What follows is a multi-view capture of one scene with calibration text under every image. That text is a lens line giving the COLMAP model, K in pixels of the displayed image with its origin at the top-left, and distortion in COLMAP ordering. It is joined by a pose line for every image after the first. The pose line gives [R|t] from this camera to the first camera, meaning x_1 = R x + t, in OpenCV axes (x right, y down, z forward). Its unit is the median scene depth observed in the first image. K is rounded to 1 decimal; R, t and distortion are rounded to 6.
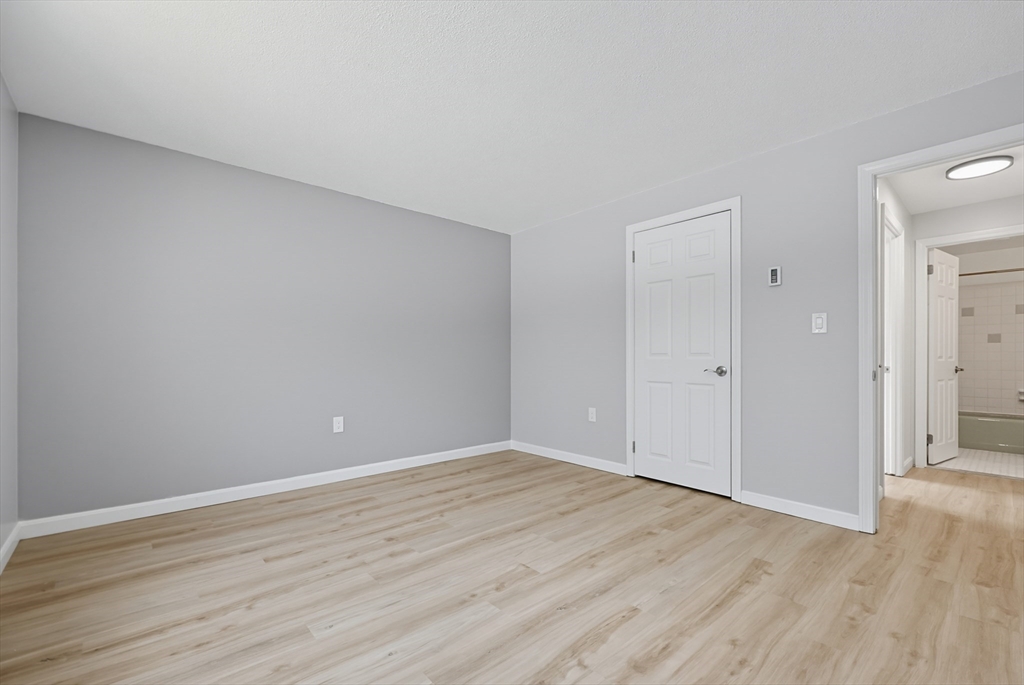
lens RADIAL K [[460.5, 0, 502.8], [0, 460.5, 358.7], [0, 0, 1]] dist [0.000893, -0.000049]
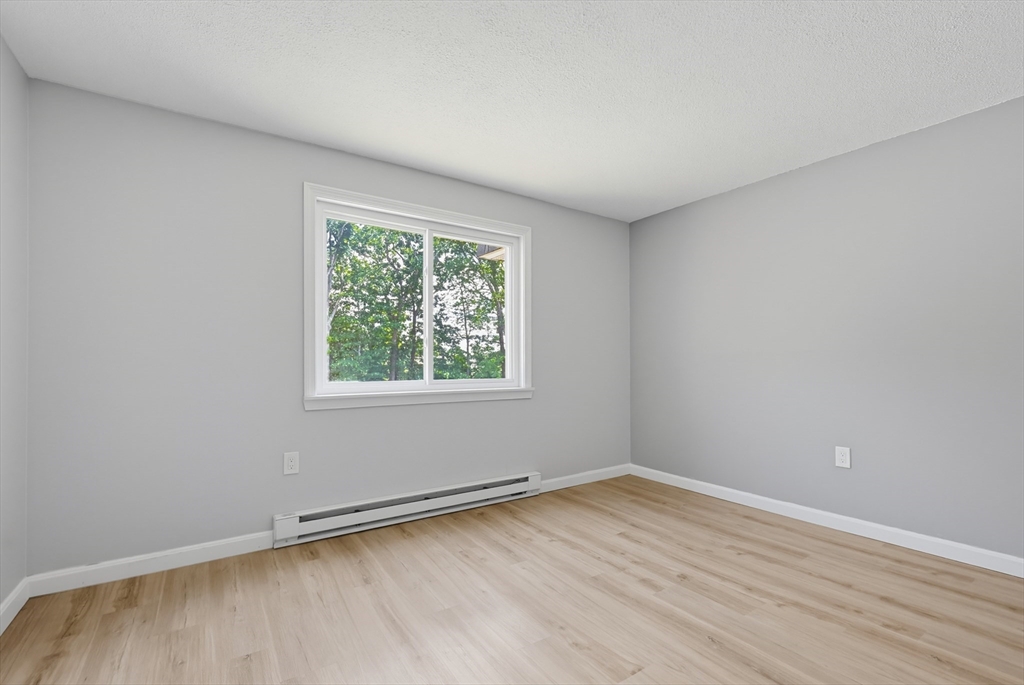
lens RADIAL K [[460.5, 0, 502.8], [0, 460.5, 358.7], [0, 0, 1]] dist [0.000893, -0.000049]
pose [[-0.155076, -0.002435, -0.987900, 0.643881], [0.006672, 0.999972, -0.003512, -0.026905], [0.987880, -0.007136, -0.155055, 0.743332]]
